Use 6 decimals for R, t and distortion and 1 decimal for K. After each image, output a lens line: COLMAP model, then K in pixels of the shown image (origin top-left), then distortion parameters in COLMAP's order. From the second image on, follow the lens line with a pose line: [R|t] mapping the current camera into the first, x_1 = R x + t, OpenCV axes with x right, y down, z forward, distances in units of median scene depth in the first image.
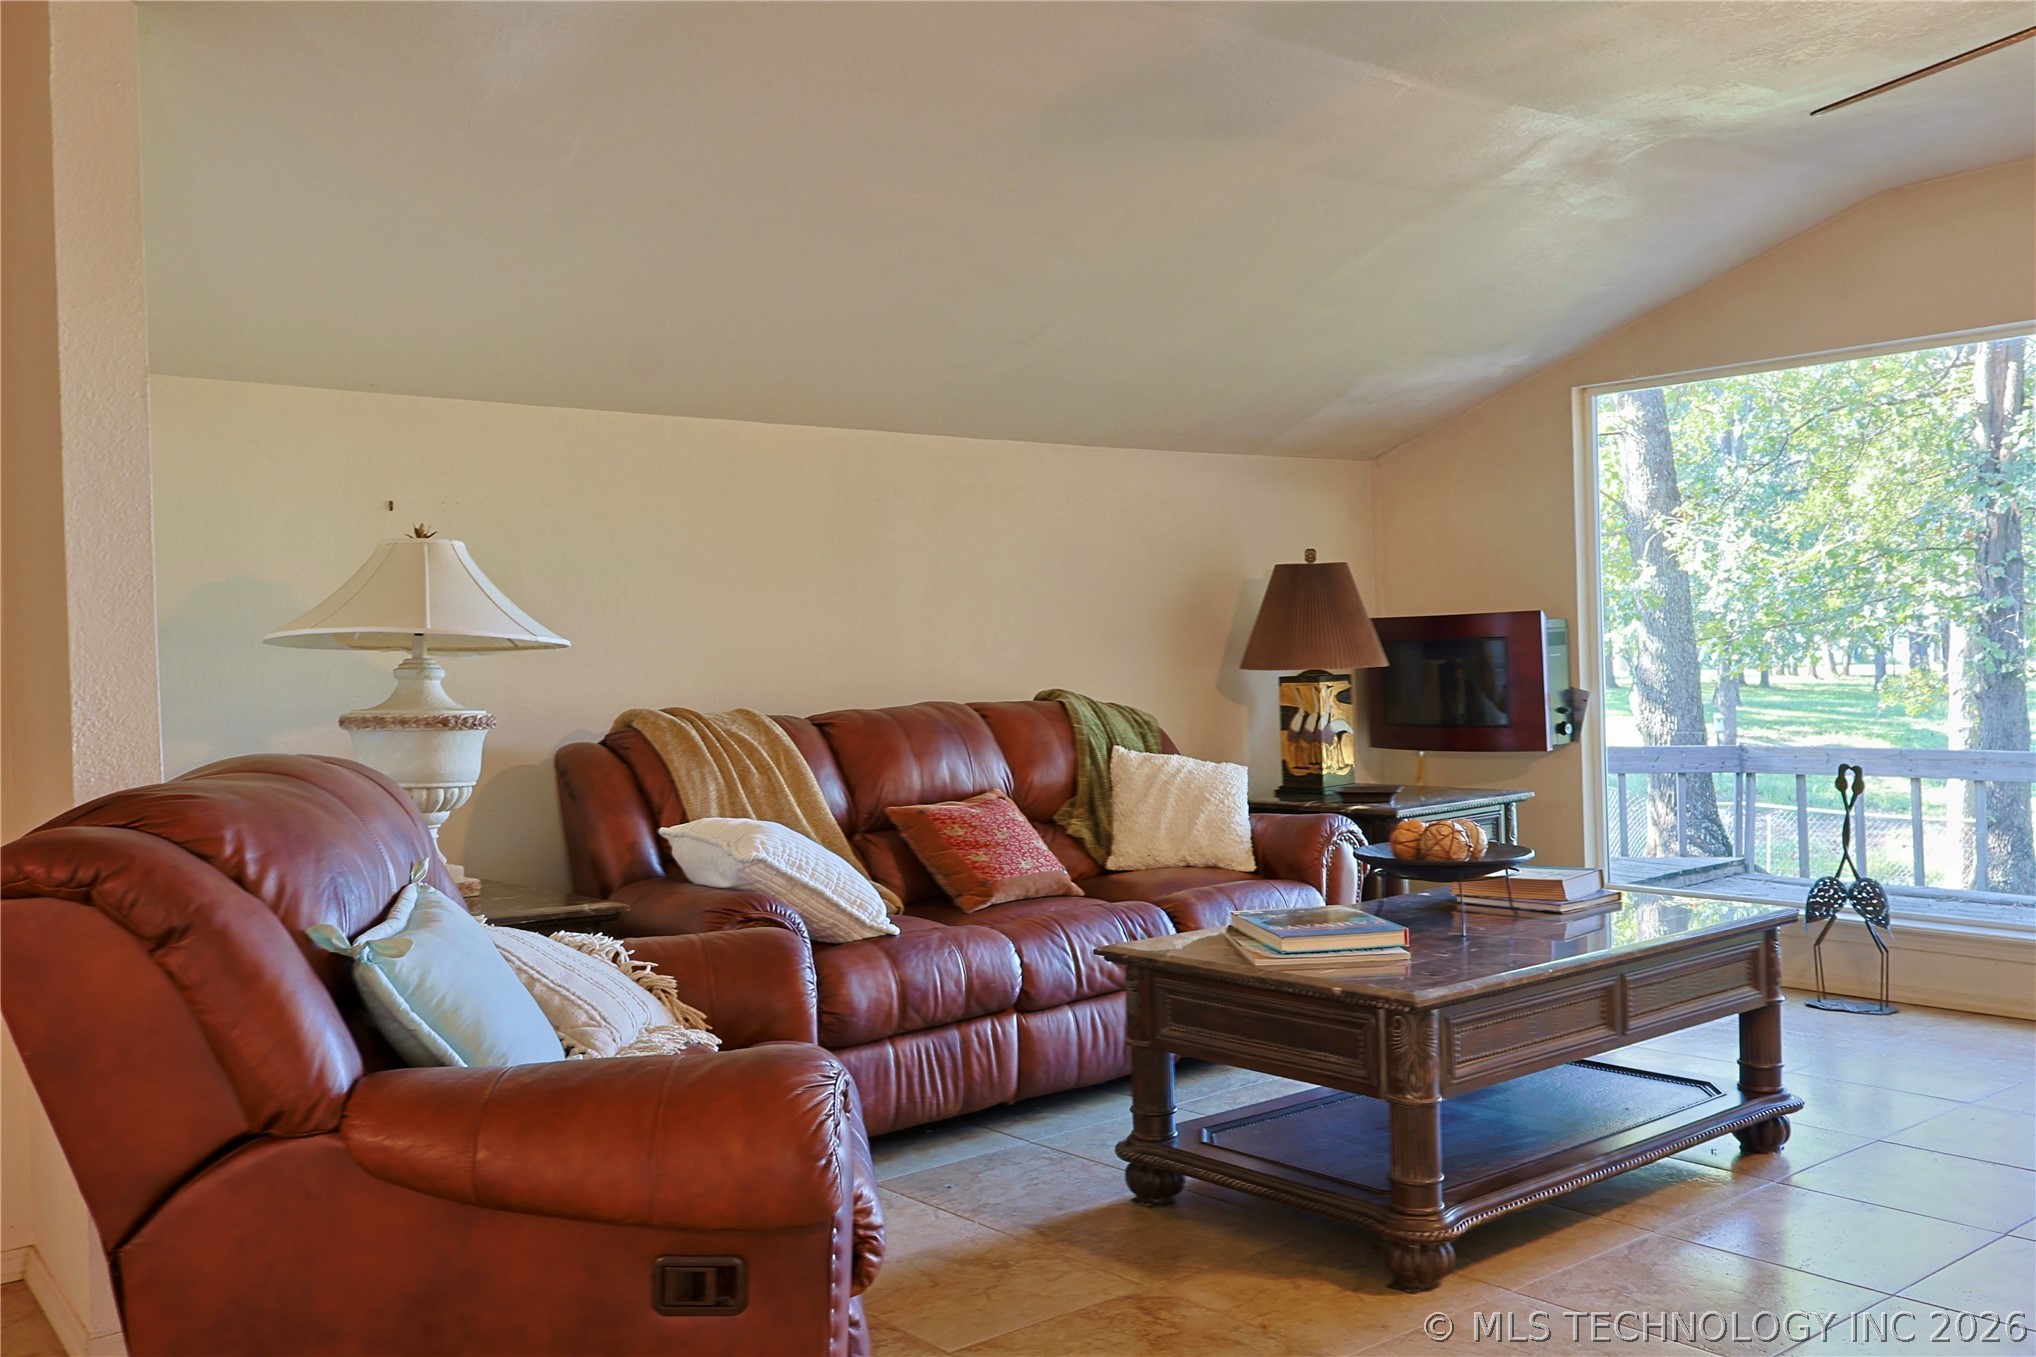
lens RADIAL K [[1797.3, 0, 1018.0], [0, 1797.3, 678.5], [0, 0, 1]] dist [-0.008927, 0.007170]
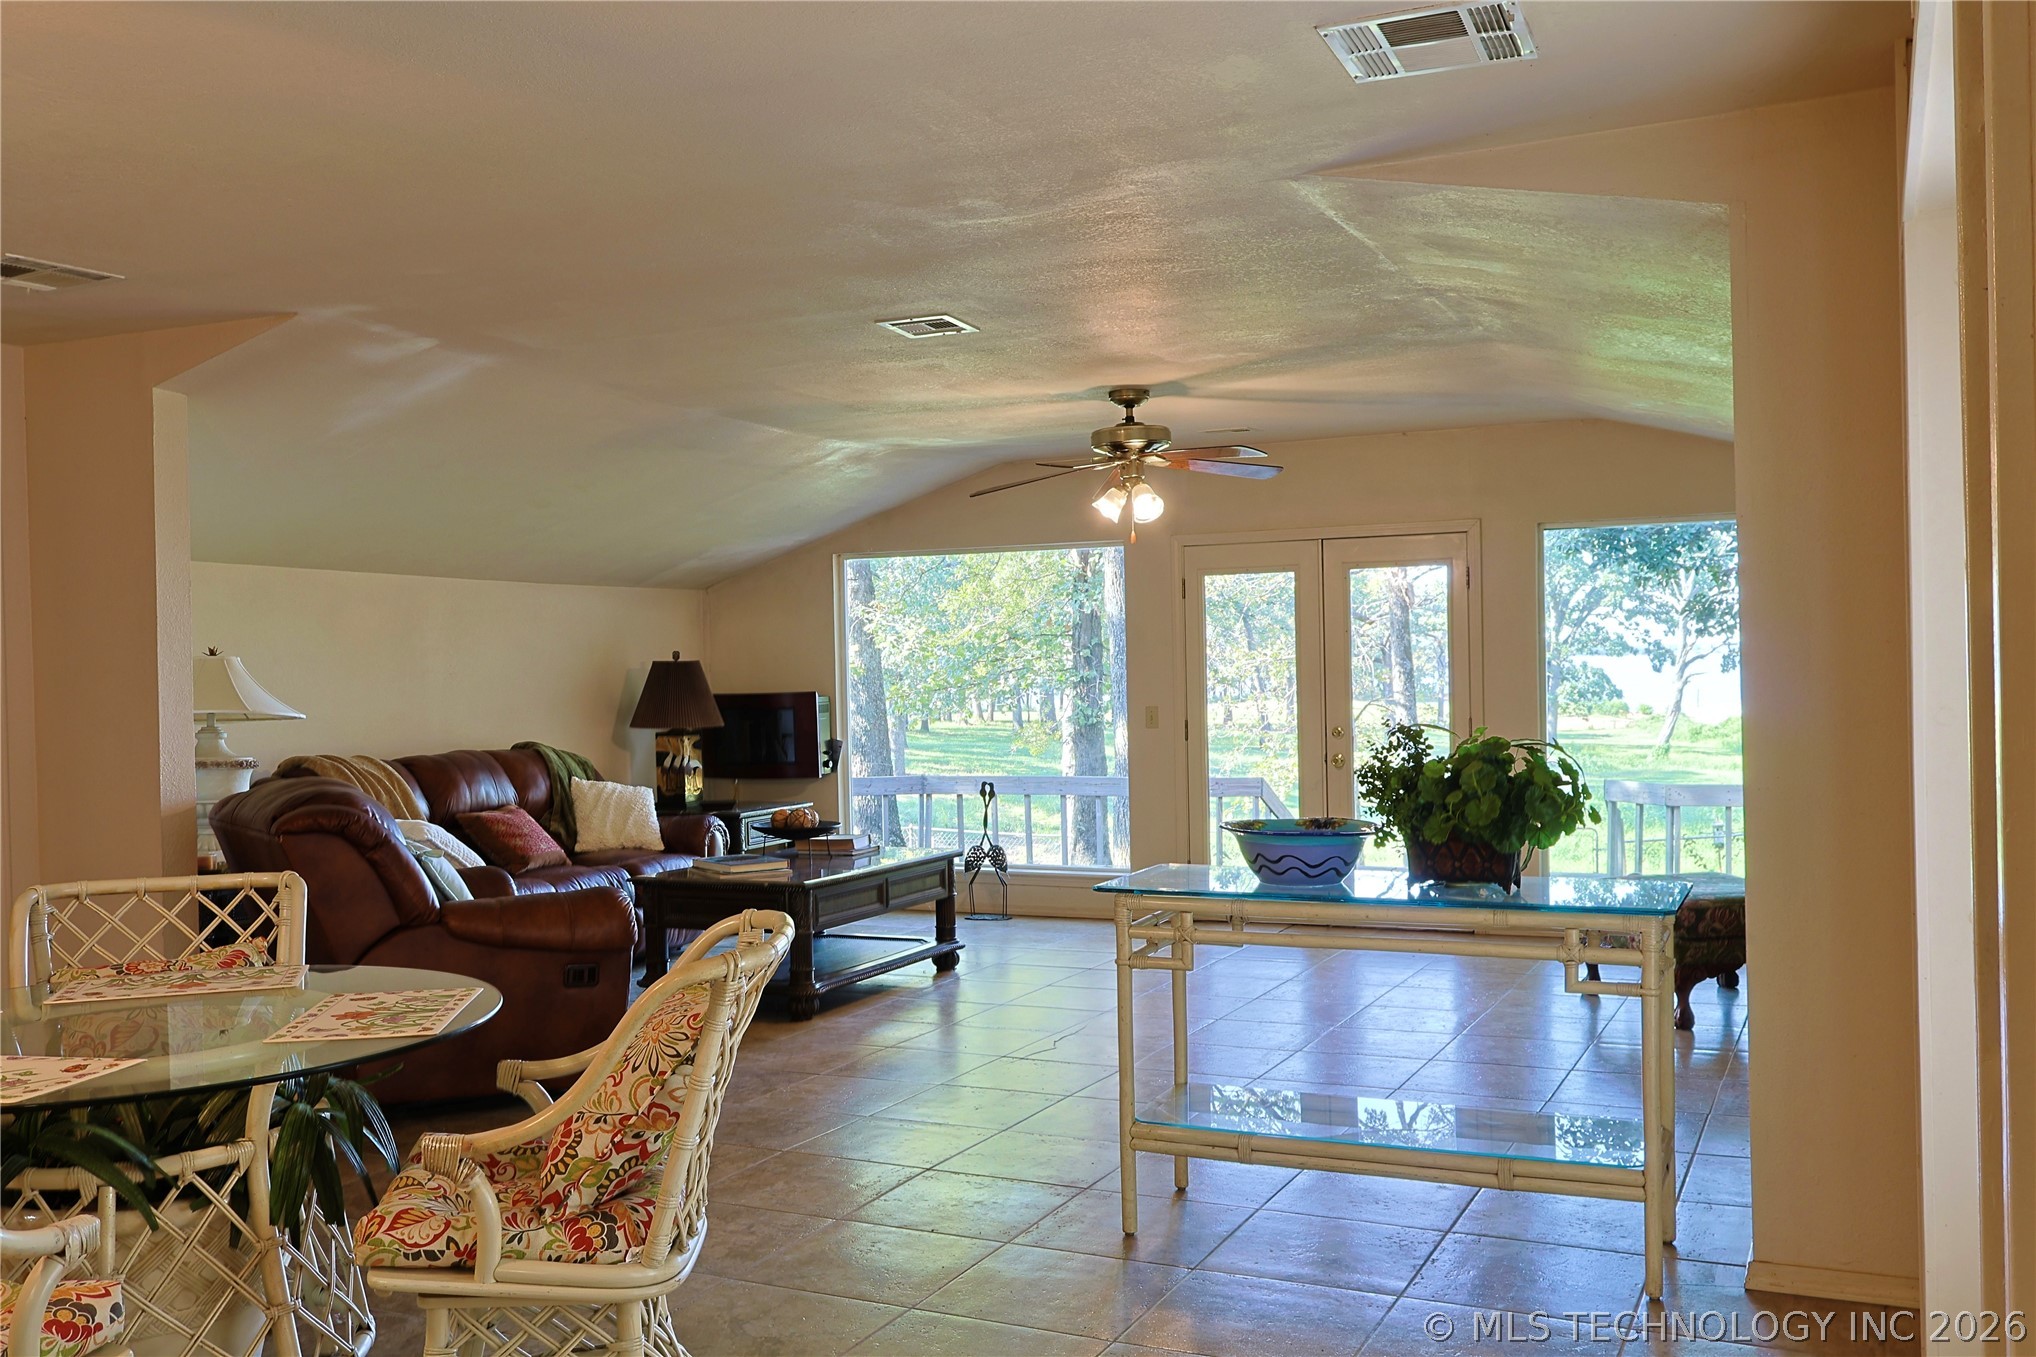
lens RADIAL K [[1781.8, 0, 1013.9], [0, 1781.8, 680.5], [0, 0, 1]] dist [-0.010102, 0.007942]
pose [[0.902522, 0.009432, 0.430541, -0.252366], [0.000984, 0.999712, -0.023964, -0.009367], [-0.430643, 0.022052, 0.902253, -0.558908]]
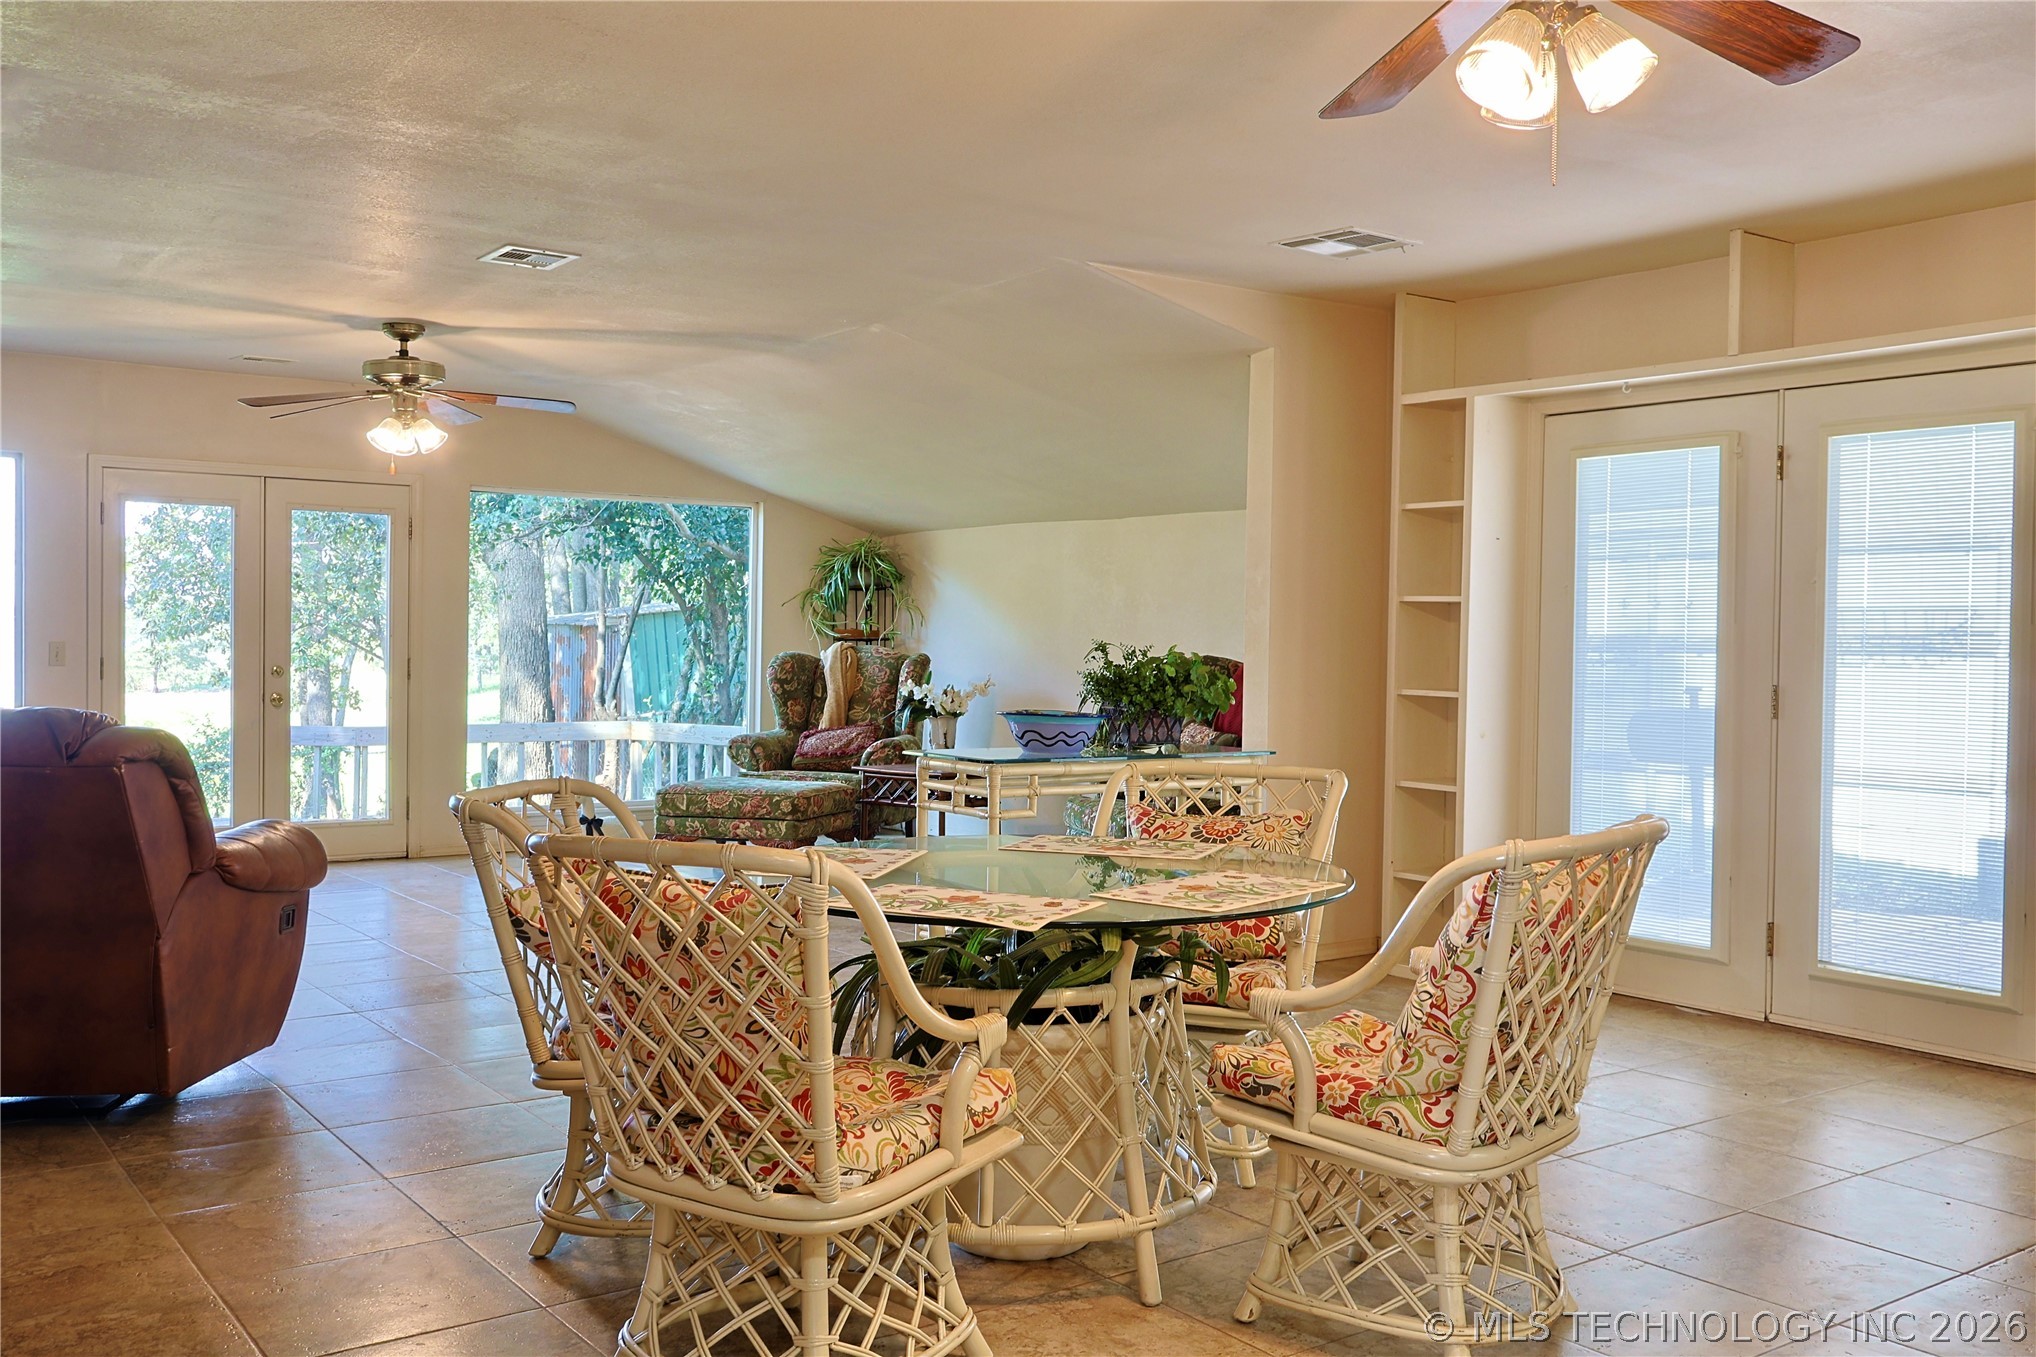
lens RADIAL K [[1781.8, 0, 1013.9], [0, 1781.8, 680.5], [0, 0, 1]] dist [-0.010102, 0.007942]
pose [[0.041853, 0.006927, 0.999100, -0.837925], [0.002690, 0.999972, -0.007046, 0.018191], [-0.999120, 0.002983, 0.041833, -0.000414]]
